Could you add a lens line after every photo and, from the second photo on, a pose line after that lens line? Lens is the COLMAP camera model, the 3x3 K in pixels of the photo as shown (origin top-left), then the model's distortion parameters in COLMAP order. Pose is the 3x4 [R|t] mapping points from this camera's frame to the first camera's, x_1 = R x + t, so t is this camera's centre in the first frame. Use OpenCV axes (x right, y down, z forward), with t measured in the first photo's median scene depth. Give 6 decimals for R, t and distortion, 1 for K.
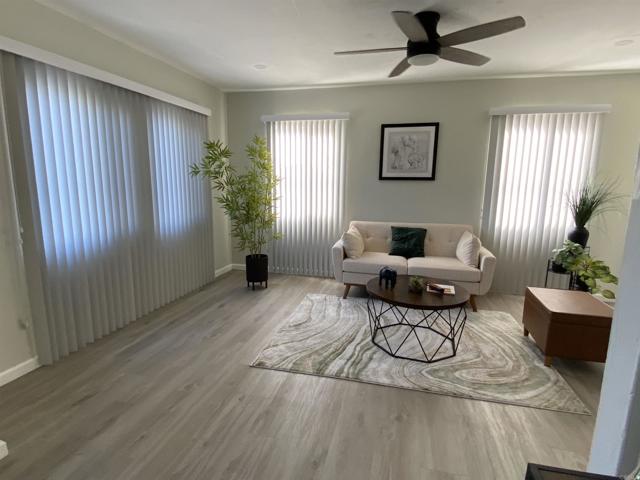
lens RADIAL K [[366.9, 0, 320.0], [0, 366.9, 240.0], [0, 0, 1]] dist [0.084050, -0.000682]
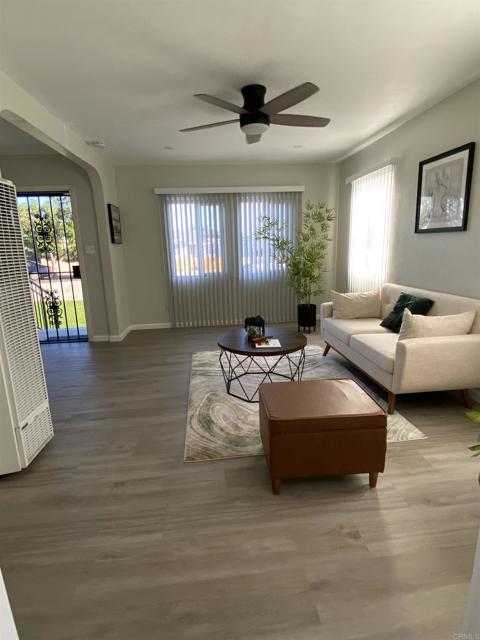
lens RADIAL K [[366.9, 0, 240.0], [0, 366.9, 320.0], [0, 0, 1]] dist [0.084050, -0.000682]
pose [[0.292227, 0.173375, -0.940502, 0.885253], [-0.114377, 0.982707, 0.145617, -0.055727], [0.949485, 0.065019, 0.307004, 0.414563]]
